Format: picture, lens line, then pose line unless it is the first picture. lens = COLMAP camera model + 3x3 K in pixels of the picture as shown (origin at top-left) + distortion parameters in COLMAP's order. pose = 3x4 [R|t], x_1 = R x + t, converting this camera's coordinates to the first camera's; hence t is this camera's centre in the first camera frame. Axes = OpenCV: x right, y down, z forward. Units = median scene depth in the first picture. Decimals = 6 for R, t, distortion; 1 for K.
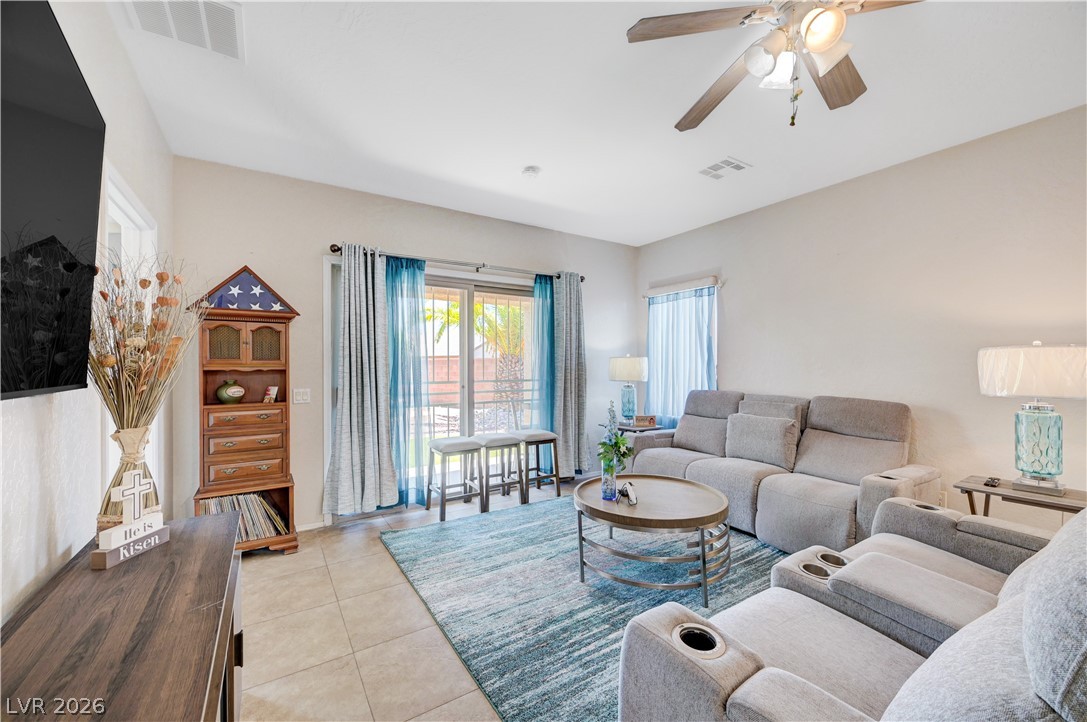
lens RADIAL K [[432.4, 0, 551.8], [0, 432.4, 366.1], [0, 0, 1]] dist [-0.002417, -0.000633]
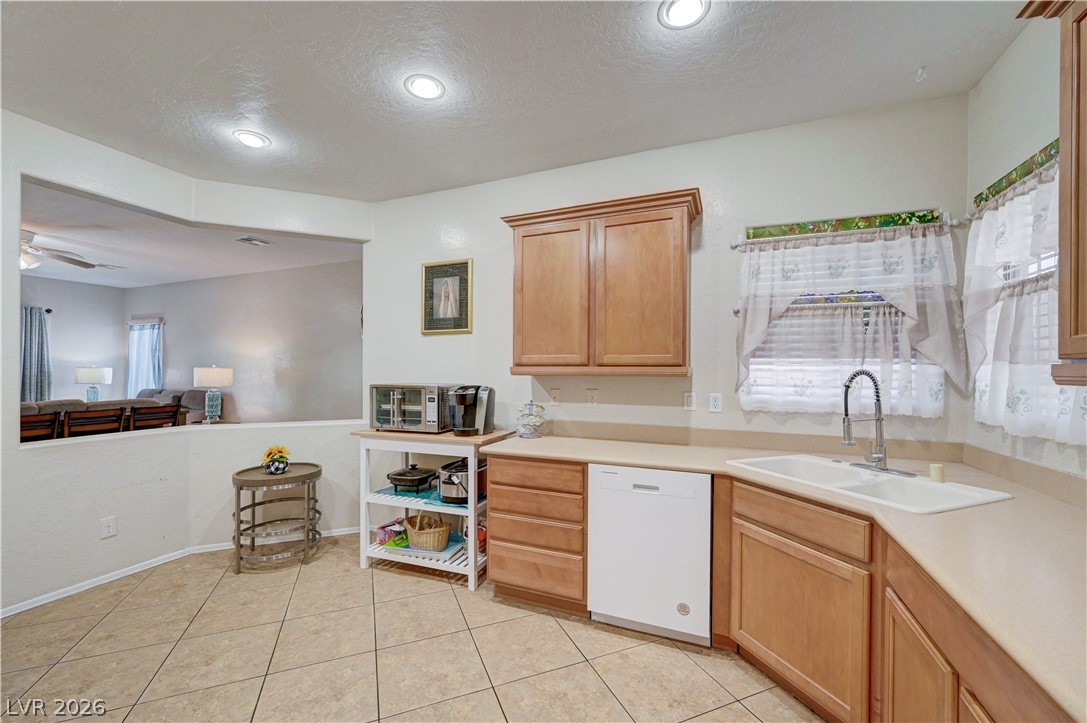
lens RADIAL K [[432.4, 0, 553.3], [0, 432.4, 373.1], [0, 0, 1]] dist [-0.002417, -0.000633]
pose [[0.822144, 0.002479, 0.569273, 0.969762], [-0.005028, 0.999983, 0.002905, -0.020396], [-0.569257, -0.005251, 0.822143, -1.676368]]
